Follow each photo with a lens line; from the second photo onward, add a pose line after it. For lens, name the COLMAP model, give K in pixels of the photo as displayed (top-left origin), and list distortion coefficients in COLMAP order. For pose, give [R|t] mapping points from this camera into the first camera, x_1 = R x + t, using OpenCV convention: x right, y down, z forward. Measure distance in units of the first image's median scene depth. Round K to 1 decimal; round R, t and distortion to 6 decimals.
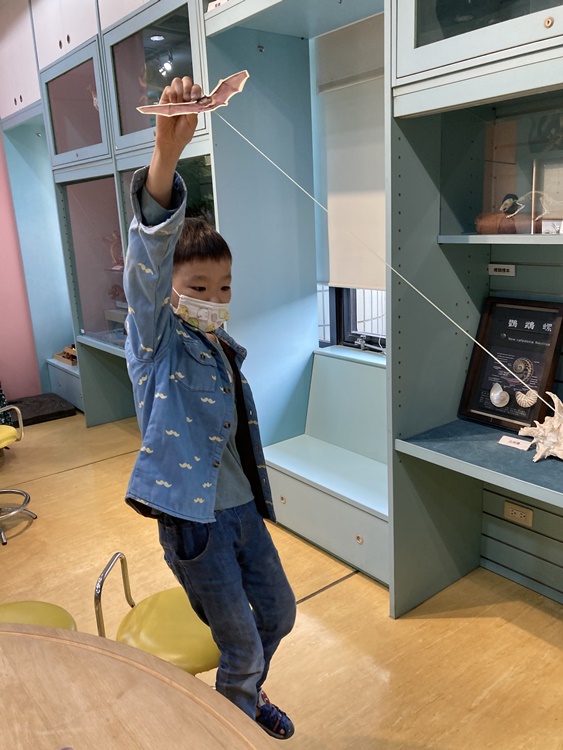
lens RADIAL K [[632.0, 0, 280.0], [0, 632.0, 375.5], [0, 0, 1]] dist [0.025197, -0.006306]
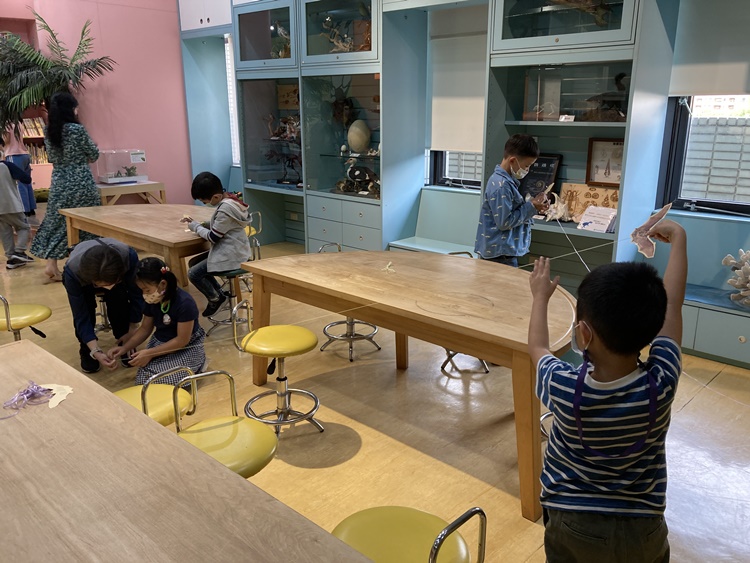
lens RADIAL K [[625.6, 0, 378.3], [0, 625.6, 285.7], [0, 0, 1]] dist [0.012754, -0.004622]
pose [[0.988118, 0.001500, 0.153689, -0.476892], [-0.005718, 0.999619, 0.027011, 0.269212], [-0.153590, -0.027569, 0.987750, -0.999195]]
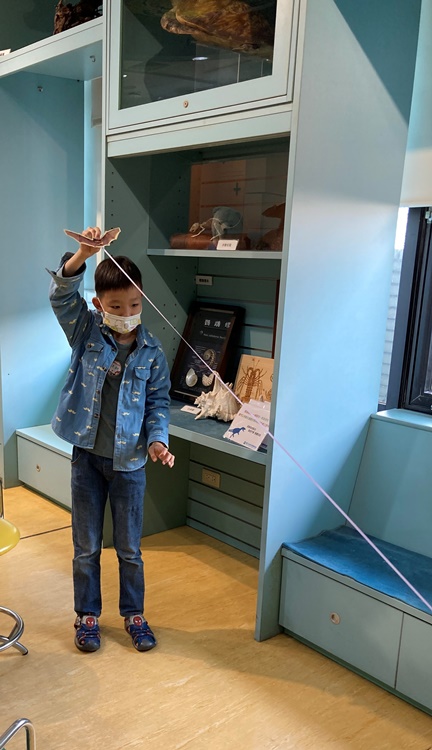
lens RADIAL K [[740.2, 0, 103.7], [0, 740.2, 448.6], [0, 0, 1]] dist [0.000086, -0.007093]
pose [[0.996827, 0.069066, -0.039570, 0.237756], [-0.067904, 0.997241, 0.029987, 0.142238], [0.041531, -0.027205, 0.998767, -0.509576]]
